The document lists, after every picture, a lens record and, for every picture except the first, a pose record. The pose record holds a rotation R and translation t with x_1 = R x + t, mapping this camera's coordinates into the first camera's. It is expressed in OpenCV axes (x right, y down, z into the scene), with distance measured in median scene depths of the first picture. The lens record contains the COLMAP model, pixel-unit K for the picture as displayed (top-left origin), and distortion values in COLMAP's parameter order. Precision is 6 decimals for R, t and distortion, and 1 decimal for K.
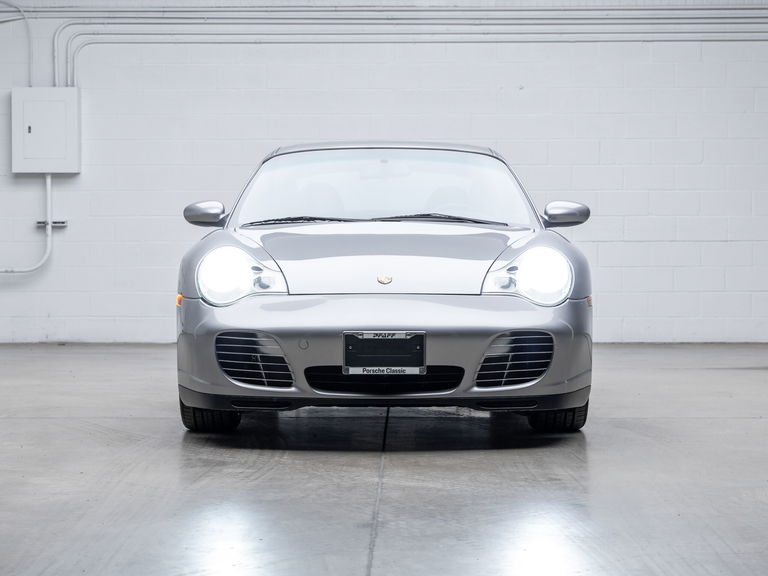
lens RADIAL K [[2976.2, 0, 384.0], [0, 2976.2, 288.0], [0, 0, 1]] dist [0.523133, -3.824414]
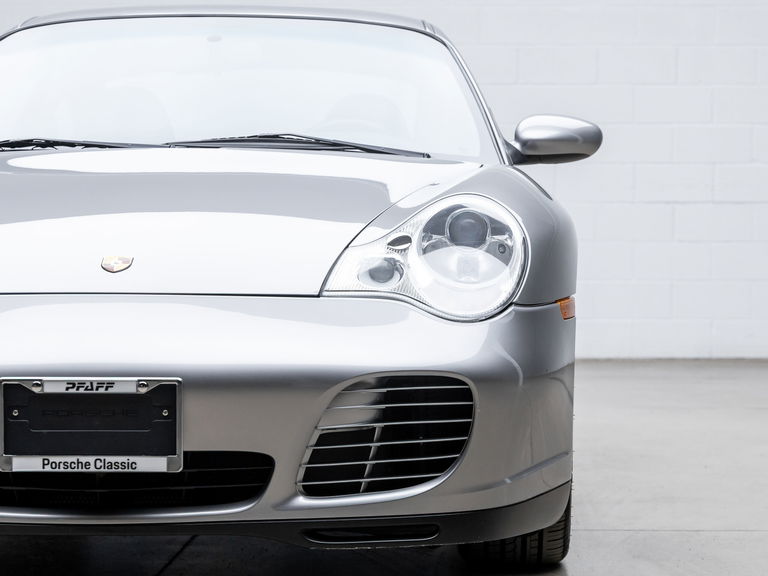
lens RADIAL K [[2976.2, 0, 384.0], [0, 2976.2, 288.0], [0, 0, 1]] dist [0.523133, -3.824414]
pose [[0.998592, 0.003718, -0.052918, 0.067147], [-0.003332, 0.999967, 0.007379, -0.002439], [0.052944, -0.007192, 0.998572, 0.535088]]
